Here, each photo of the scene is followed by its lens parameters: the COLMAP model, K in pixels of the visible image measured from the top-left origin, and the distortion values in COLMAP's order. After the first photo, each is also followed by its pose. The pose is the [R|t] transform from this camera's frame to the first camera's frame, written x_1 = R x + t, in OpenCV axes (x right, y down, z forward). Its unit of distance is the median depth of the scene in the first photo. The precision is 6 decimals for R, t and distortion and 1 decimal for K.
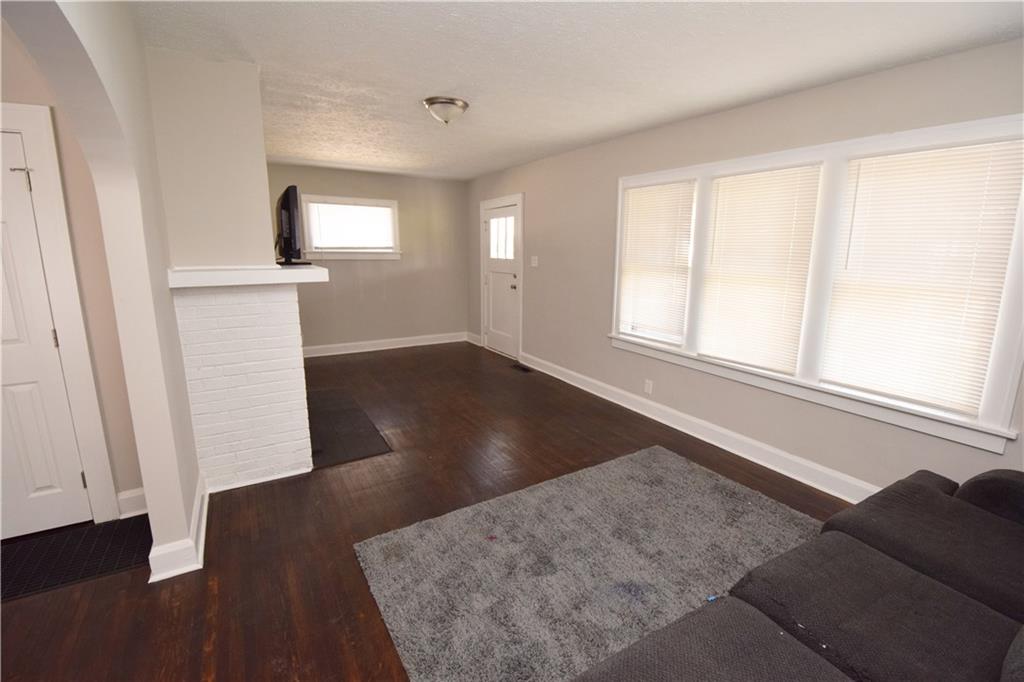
lens RADIAL K [[448.2, 0, 517.8], [0, 448.2, 337.8], [0, 0, 1]] dist [0.011918, -0.021718]
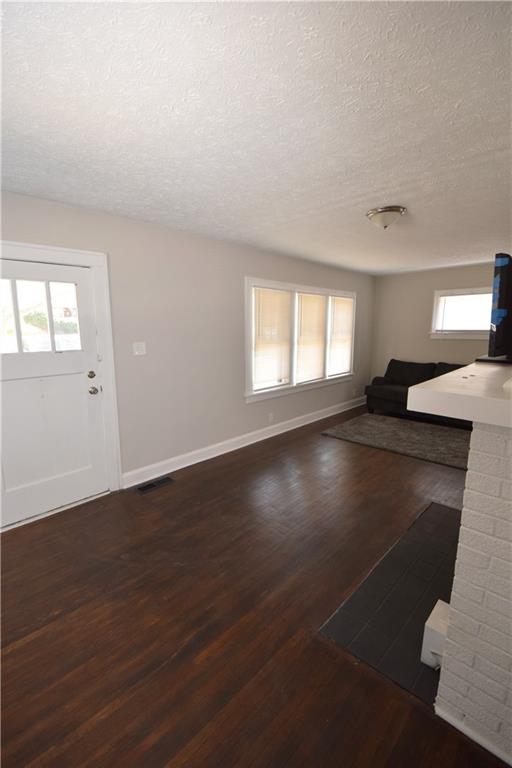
lens RADIAL K [[336.1, 0, 253.0], [0, 336.1, 381.0], [0, 0, 1]] dist [0.011918, -0.021718]
pose [[-0.247077, -0.165418, 0.954772, -1.129564], [0.191579, 0.957532, 0.215474, -0.396870], [-0.949869, 0.236153, -0.204893, 1.833772]]
